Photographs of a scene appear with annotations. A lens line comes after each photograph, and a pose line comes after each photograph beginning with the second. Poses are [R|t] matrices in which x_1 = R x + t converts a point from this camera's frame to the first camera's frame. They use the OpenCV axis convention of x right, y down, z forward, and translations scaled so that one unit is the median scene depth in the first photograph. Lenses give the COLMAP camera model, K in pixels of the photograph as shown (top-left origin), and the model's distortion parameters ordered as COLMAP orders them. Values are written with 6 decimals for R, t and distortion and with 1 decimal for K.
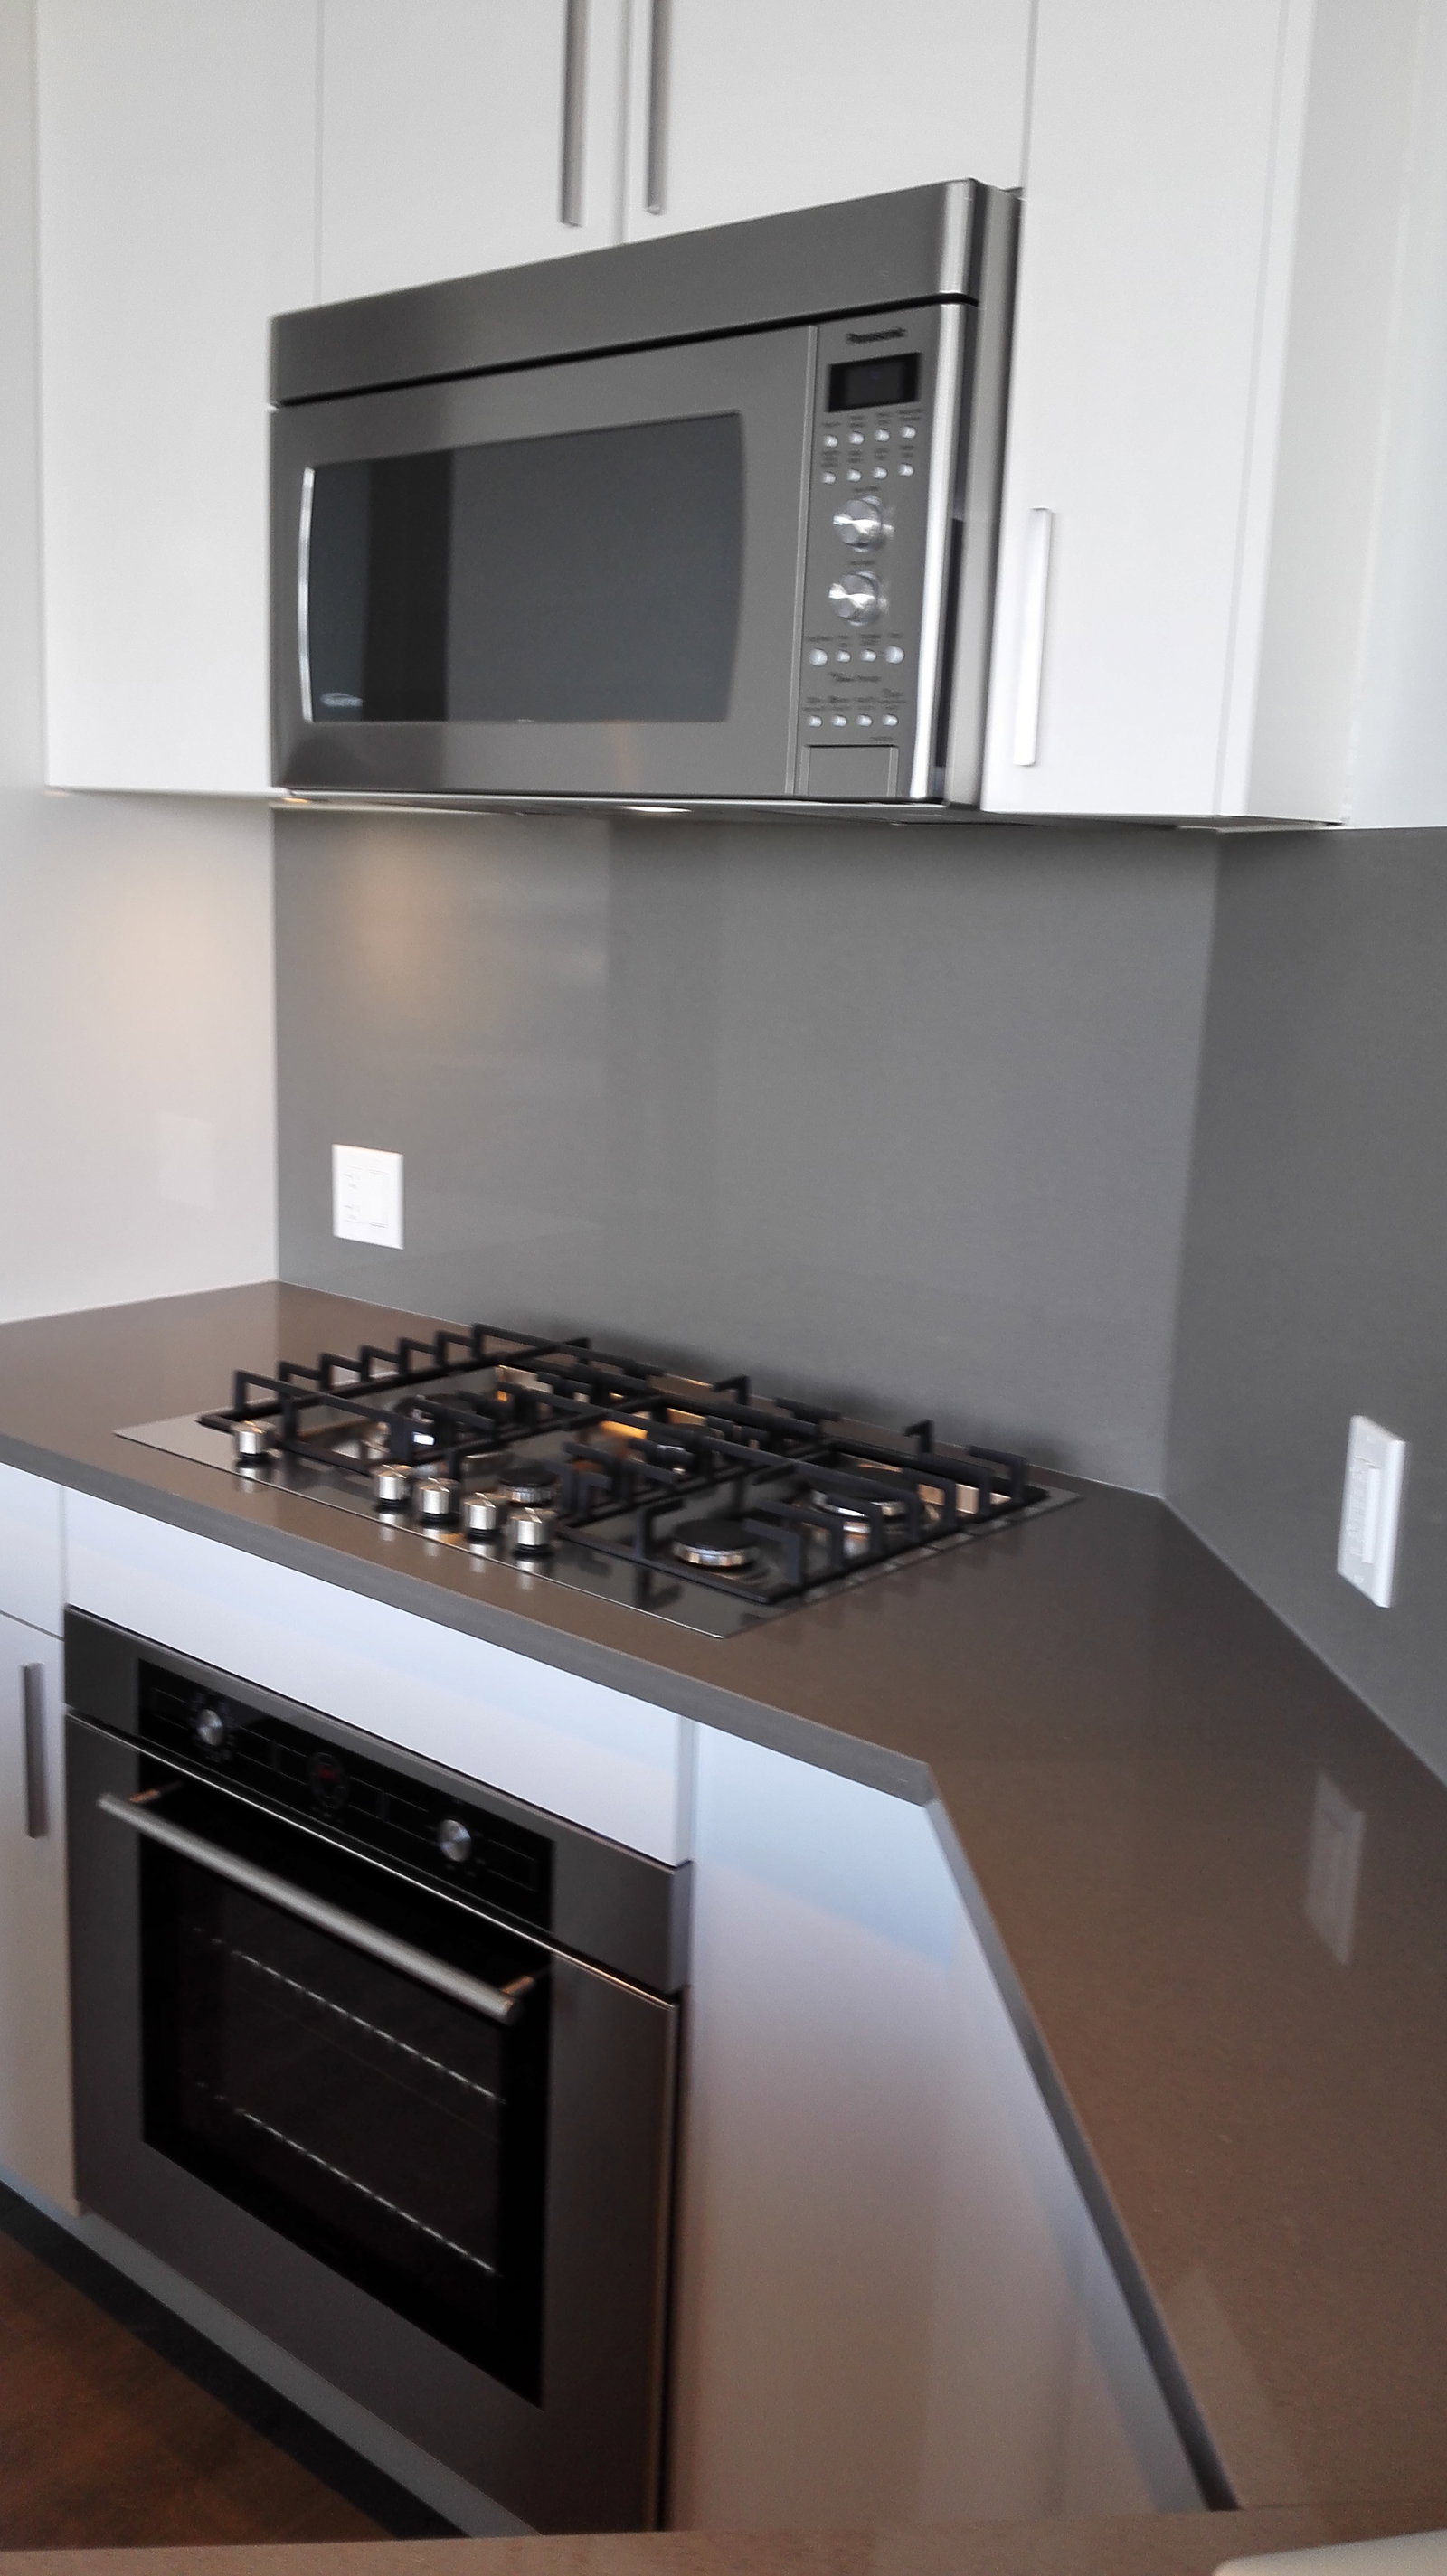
lens RADIAL K [[2128.9, 0, 732.4], [0, 2128.9, 1297.1], [0, 0, 1]] dist [0.034217, -0.042044]
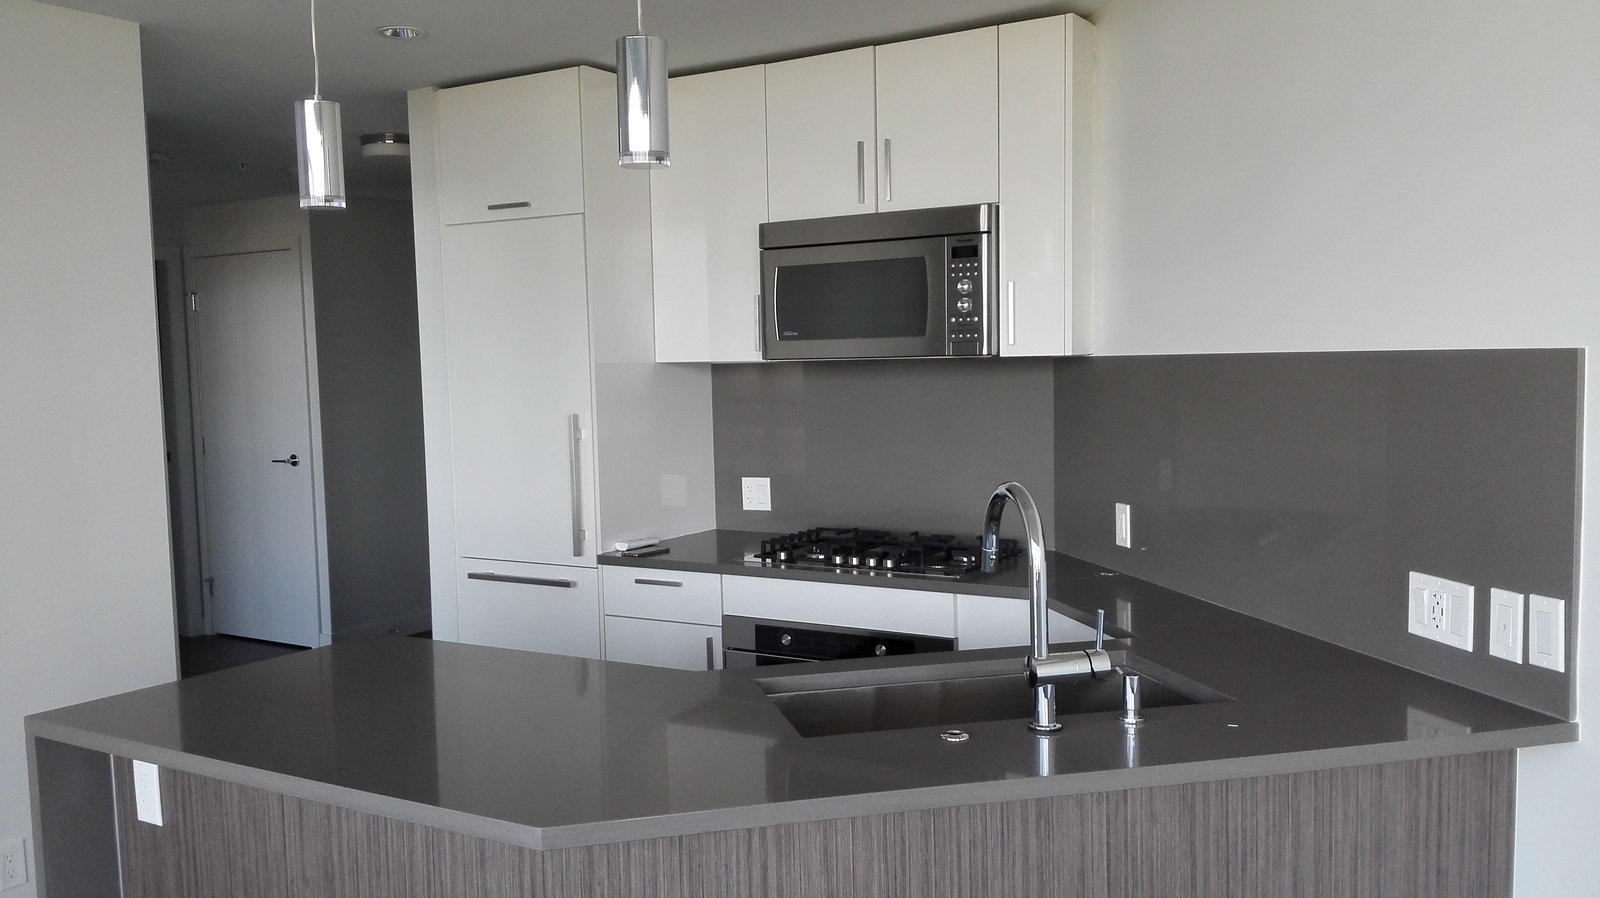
lens RADIAL K [[1322.2, 0, 795.0], [0, 1322.2, 451.5], [0, 0, 1]] dist [0.034217, -0.042044]
pose [[0.987822, -0.068422, 0.139735, -0.592265], [0.086531, 0.988001, -0.127935, 0.210805], [-0.129305, 0.138468, 0.981889, -1.258580]]
